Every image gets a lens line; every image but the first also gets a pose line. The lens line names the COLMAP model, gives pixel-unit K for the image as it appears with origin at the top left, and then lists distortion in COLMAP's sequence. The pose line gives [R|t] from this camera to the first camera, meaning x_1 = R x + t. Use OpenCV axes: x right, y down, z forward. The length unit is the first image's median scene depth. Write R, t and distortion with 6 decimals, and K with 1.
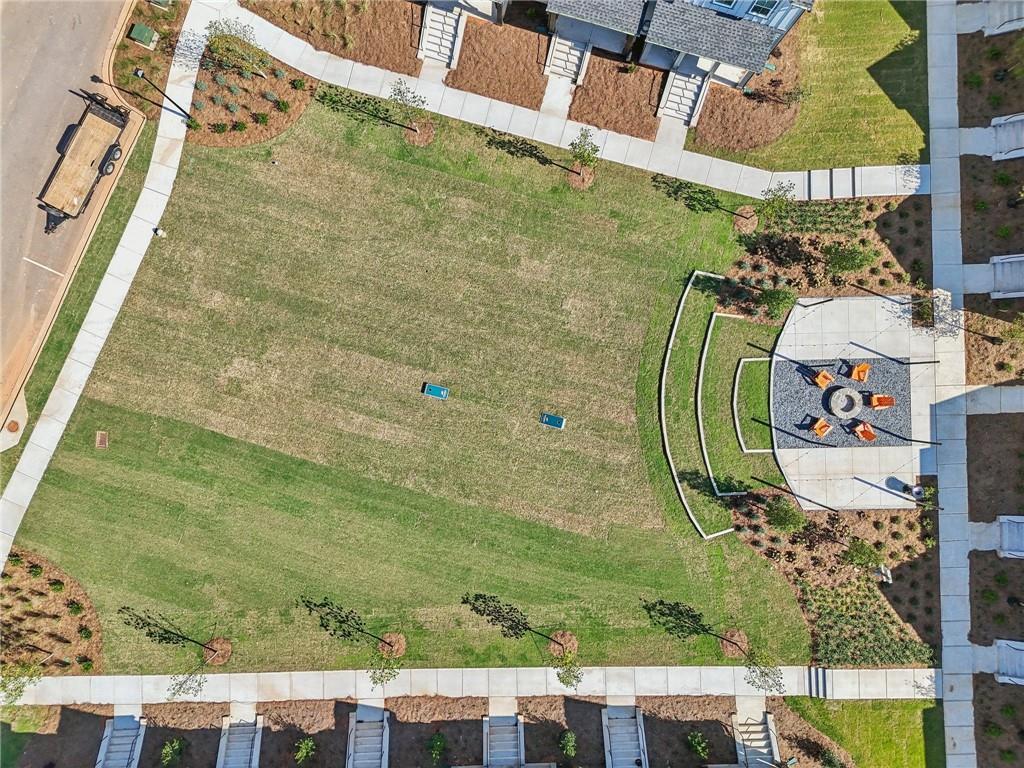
lens RADIAL K [[709.8, 0, 512.0], [0, 709.8, 384.0], [0, 0, 1]] dist [0.088438, -0.093196]
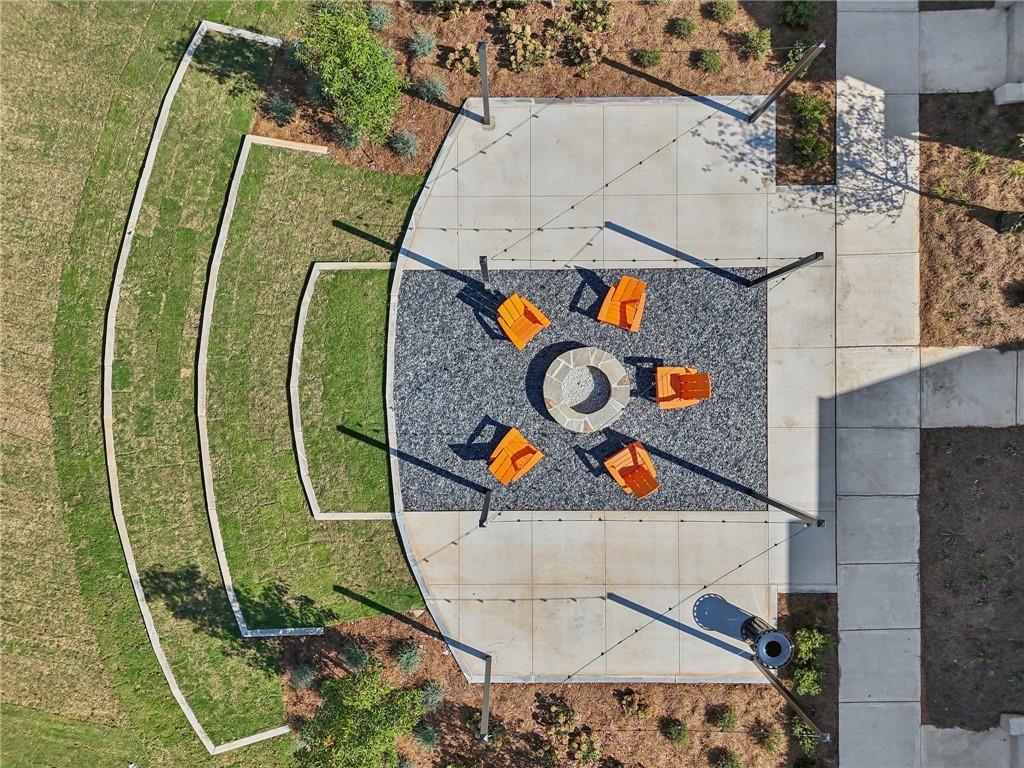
lens RADIAL K [[709.8, 0, 512.0], [0, 709.8, 384.0], [0, 0, 1]] dist [0.088438, -0.093196]
pose [[0.999735, 0.020665, -0.010155, 0.426849], [-0.020696, 0.999781, -0.002966, 0.025519], [0.010092, 0.003175, 0.999944, 0.637045]]
